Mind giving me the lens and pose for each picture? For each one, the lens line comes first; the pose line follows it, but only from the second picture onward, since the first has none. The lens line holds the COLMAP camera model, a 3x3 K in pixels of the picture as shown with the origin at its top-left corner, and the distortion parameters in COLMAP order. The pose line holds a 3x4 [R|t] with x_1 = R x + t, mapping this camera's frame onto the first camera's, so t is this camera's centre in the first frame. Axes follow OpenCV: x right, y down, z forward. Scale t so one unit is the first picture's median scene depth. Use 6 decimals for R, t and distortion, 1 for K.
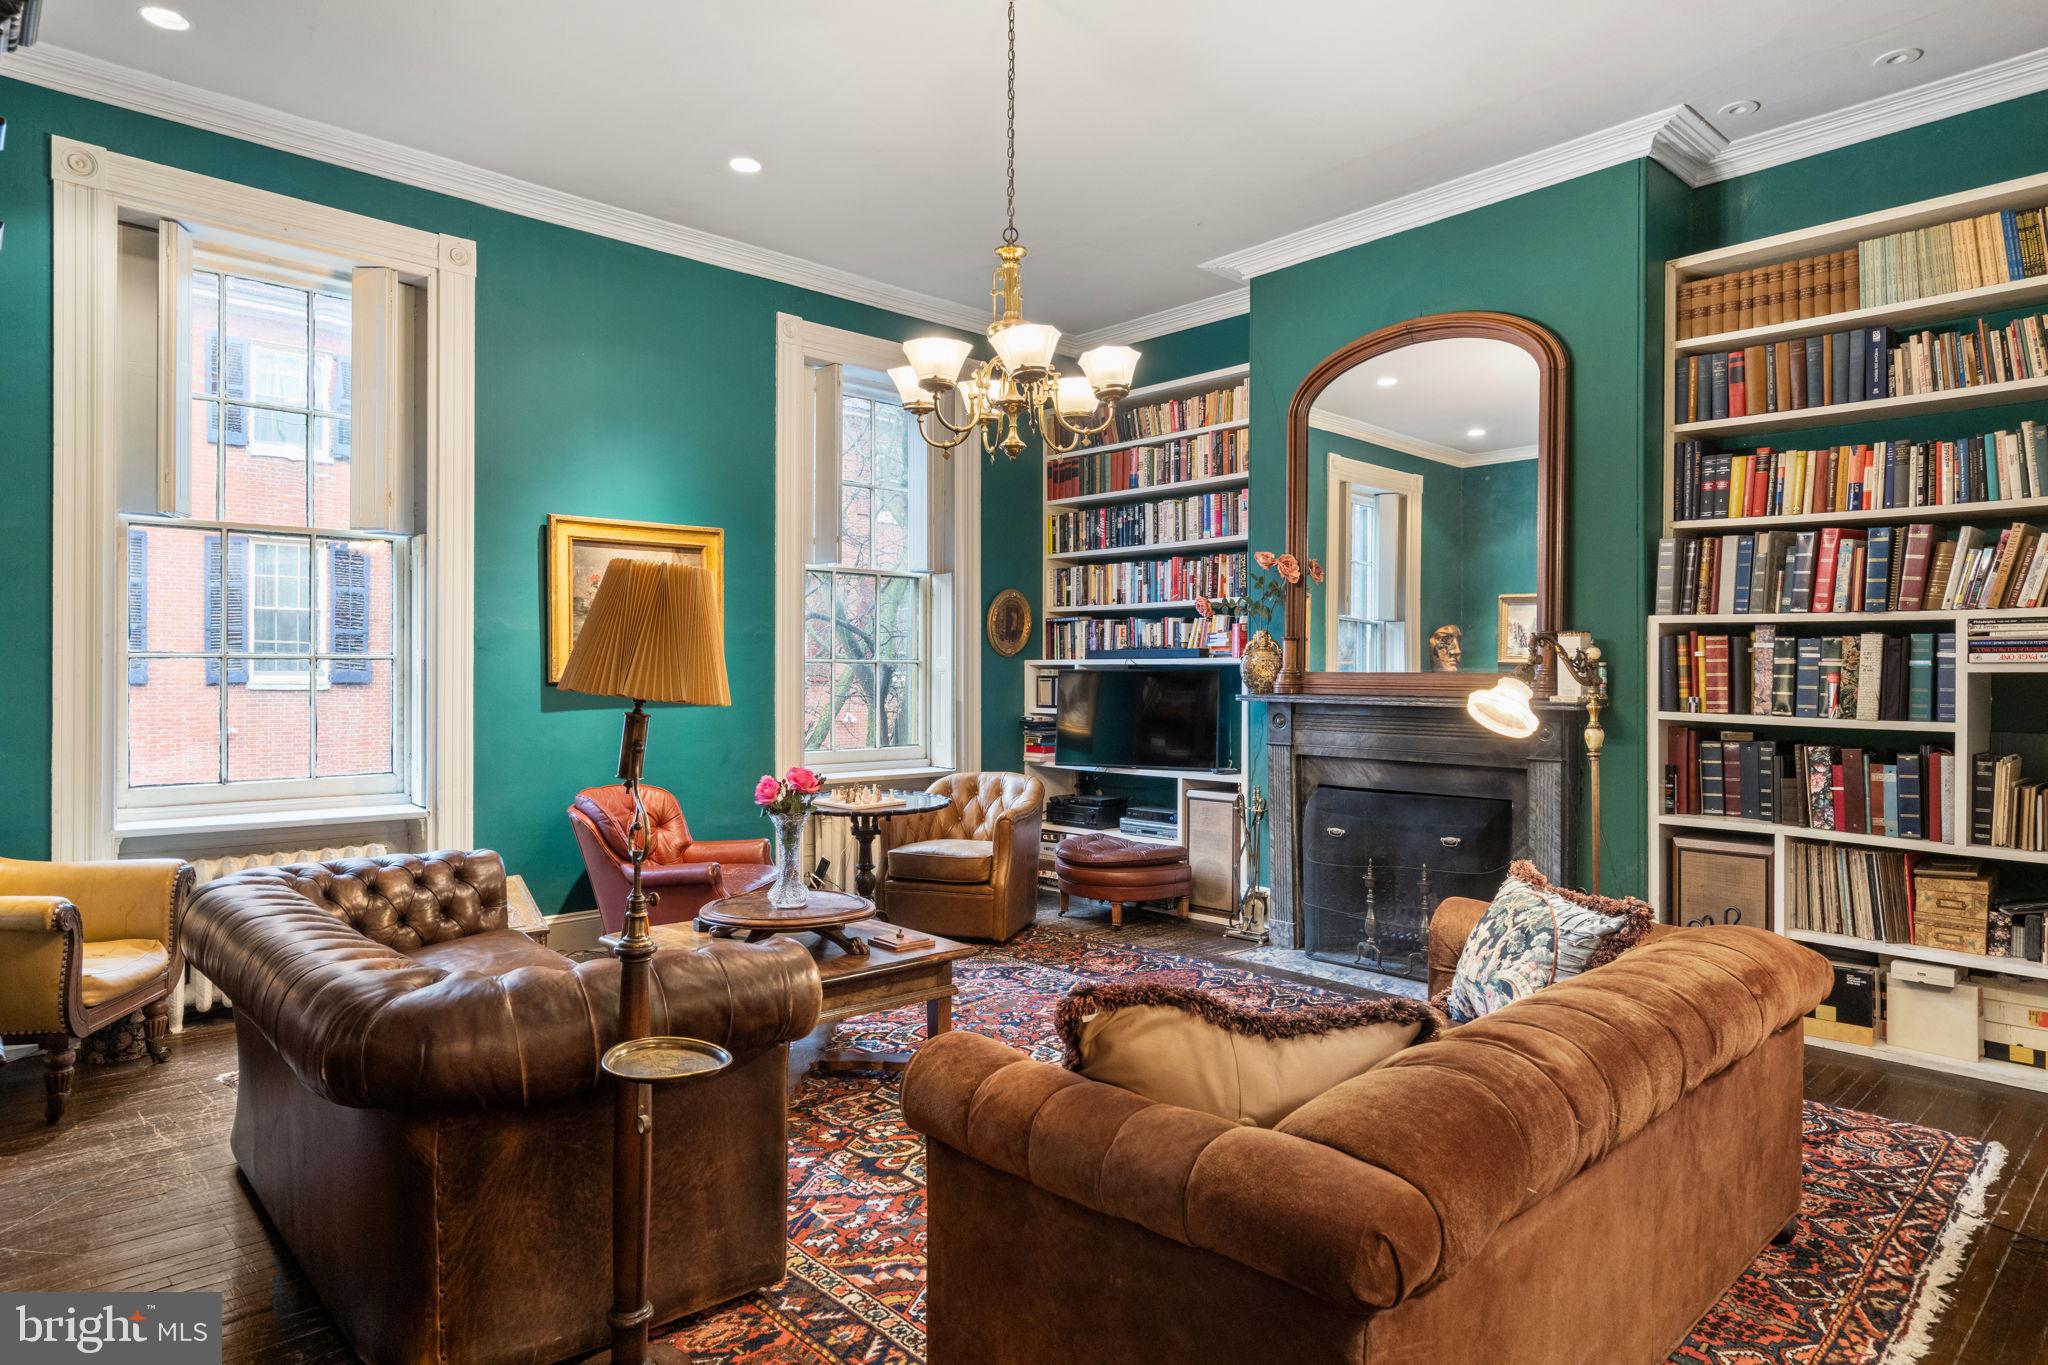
lens RADIAL K [[1169.1, 0, 1017.8], [0, 1169.1, 672.3], [0, 0, 1]] dist [-0.001795, 0.000518]
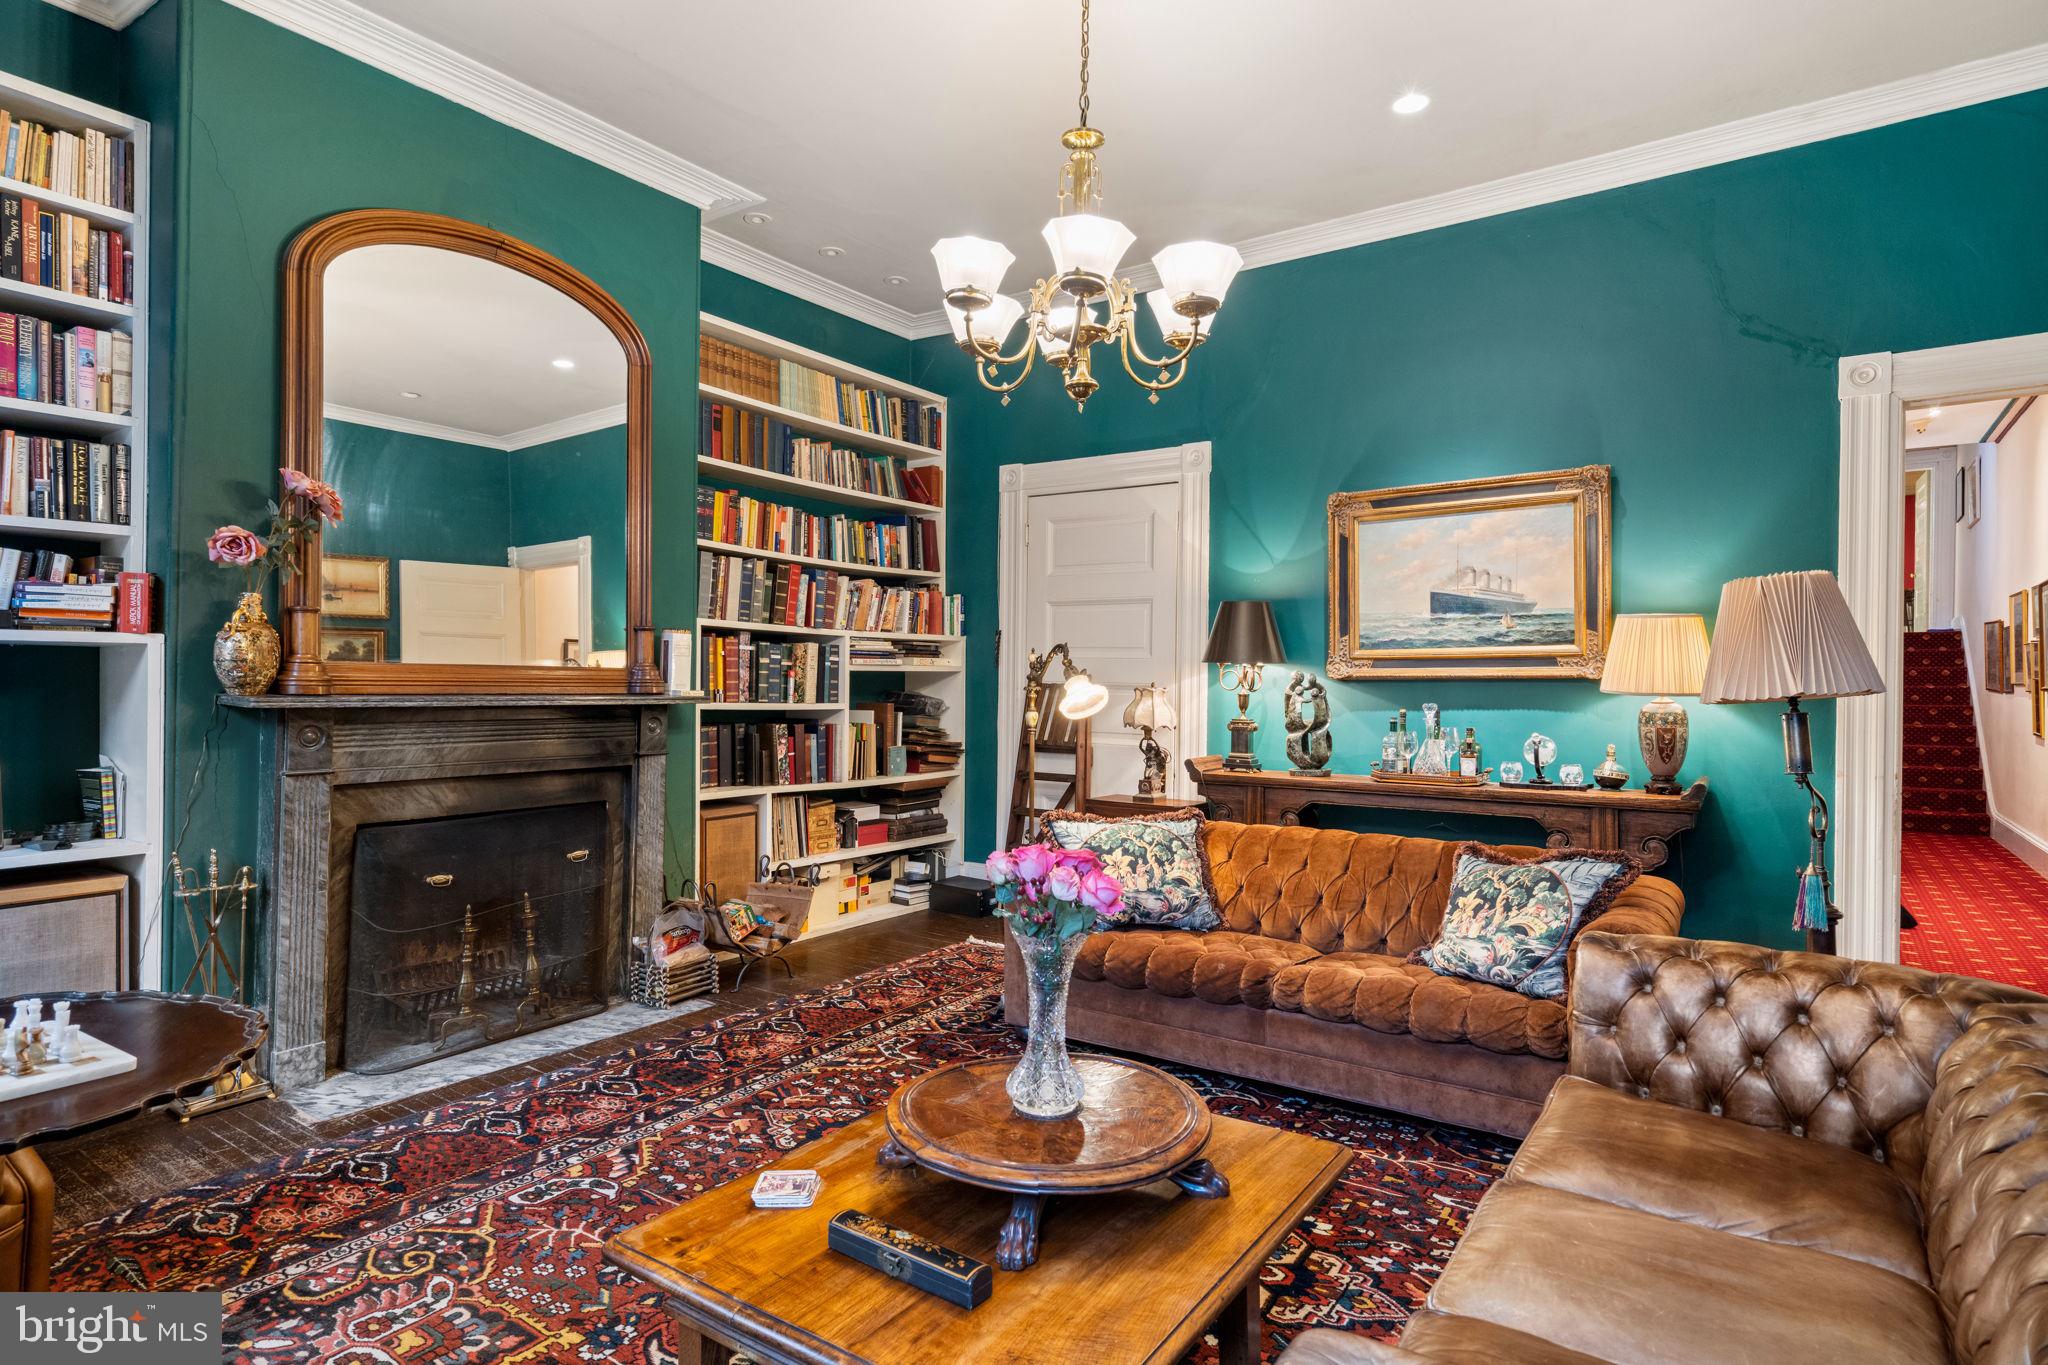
lens RADIAL K [[1083.3, 0, 1024.0], [0, 1083.3, 682.5], [0, 0, 1]] dist [-0.000774, -0.000294]
pose [[-0.218180, -0.008631, 0.975870, -0.590399], [-0.011260, 0.999917, 0.006326, 0.003944], [-0.975844, -0.009608, -0.218259, 0.985923]]
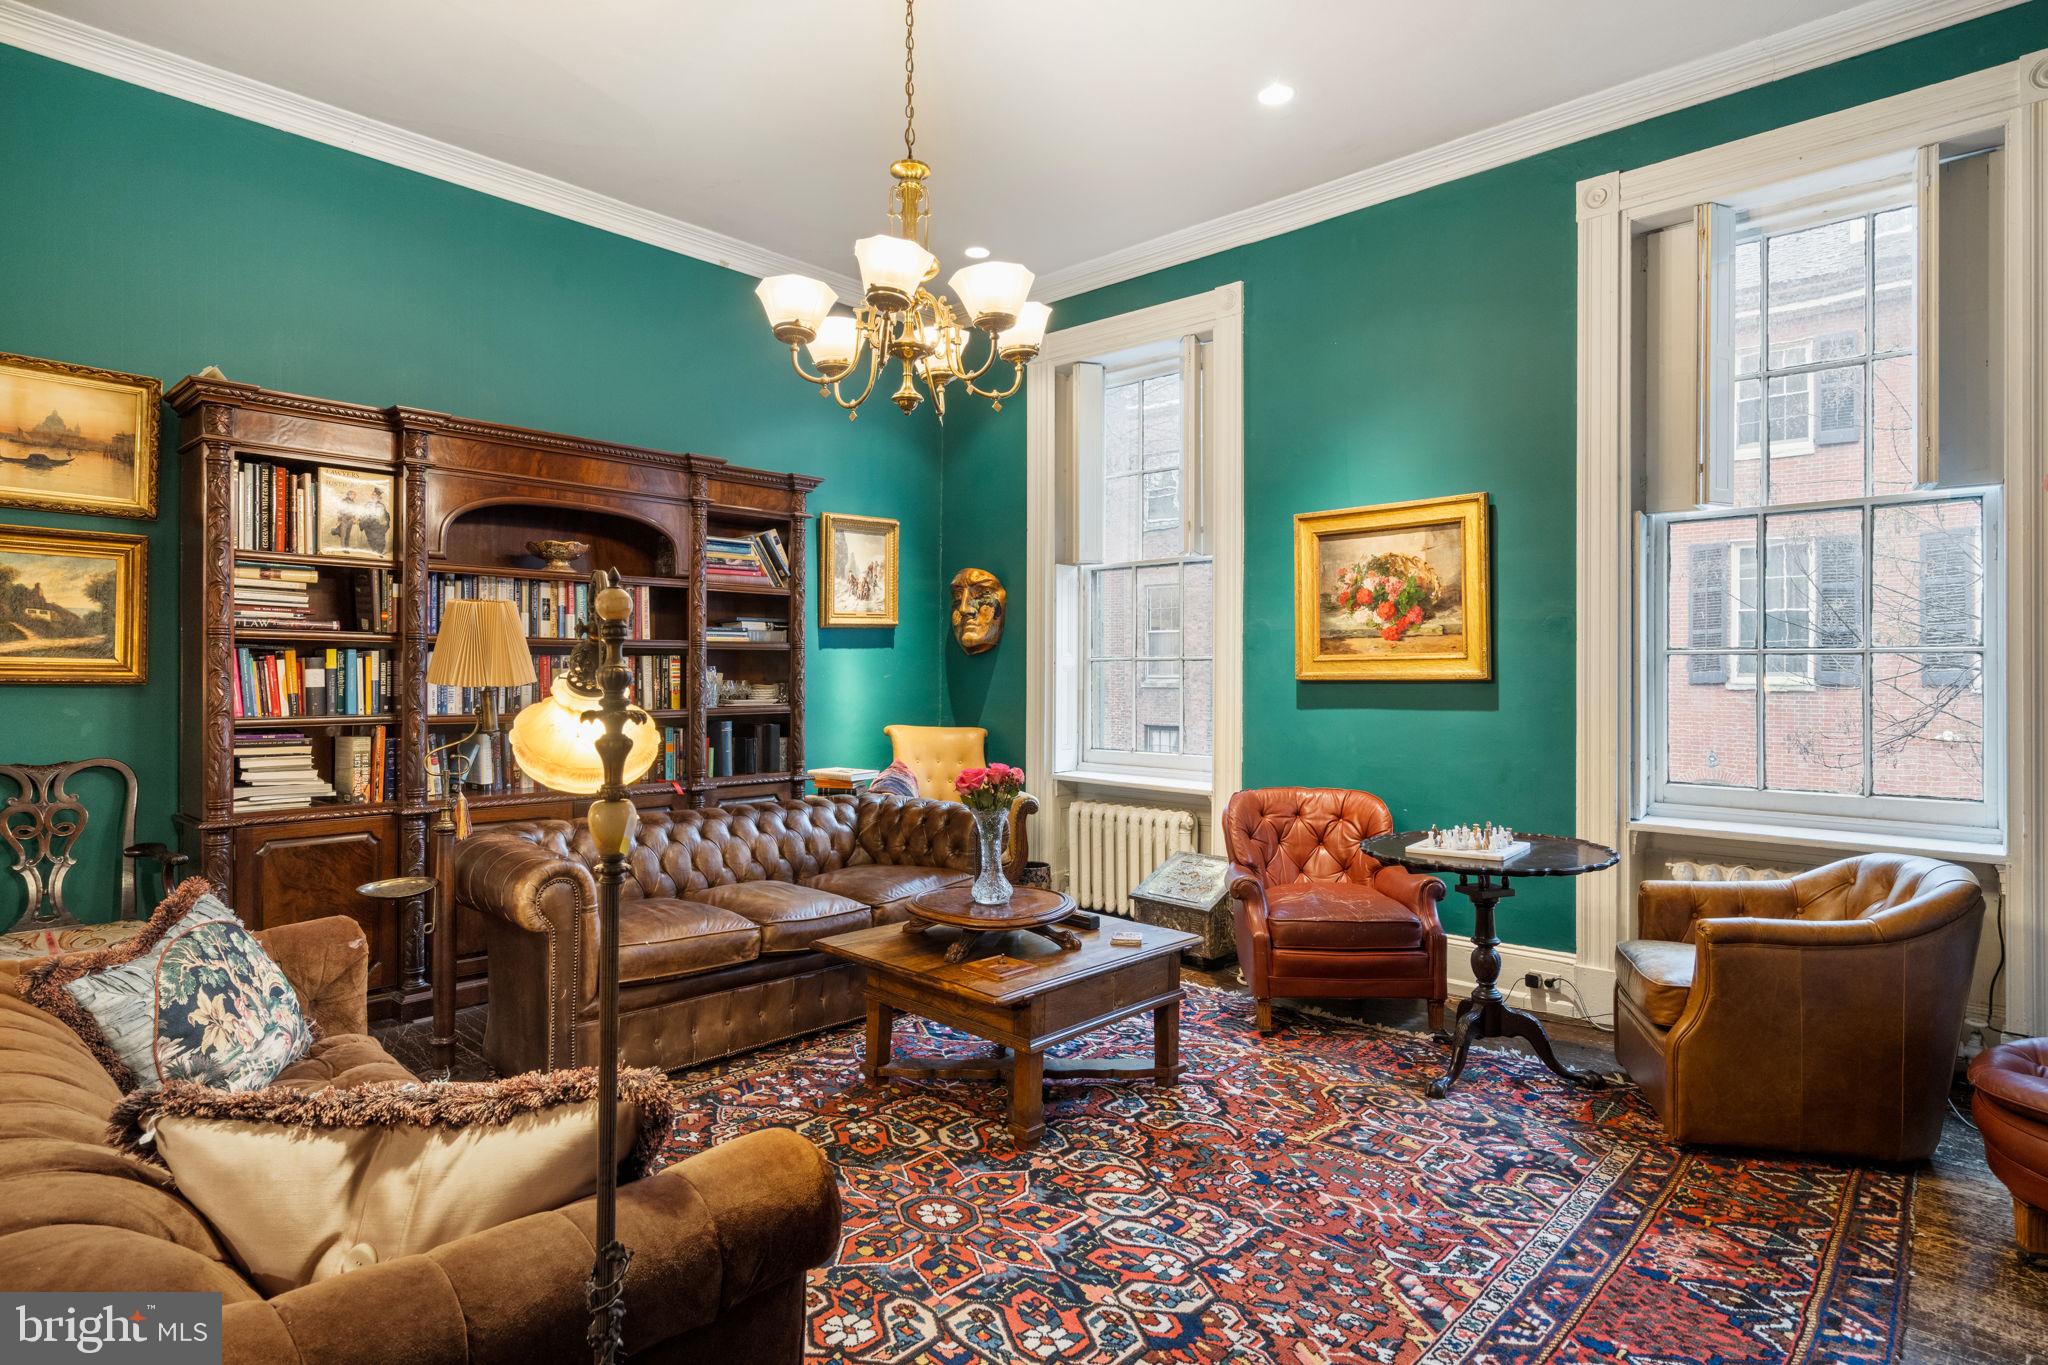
lens RADIAL K [[1101.2, 0, 1017.6], [0, 1101.2, 667.0], [0, 0, 1]] dist [-0.000012, -0.000029]
pose [[0.067706, -0.006504, -0.997684, 0.655941], [-0.001288, 0.999977, -0.006606, 0.005119], [0.997704, 0.001733, 0.067696, 0.844429]]
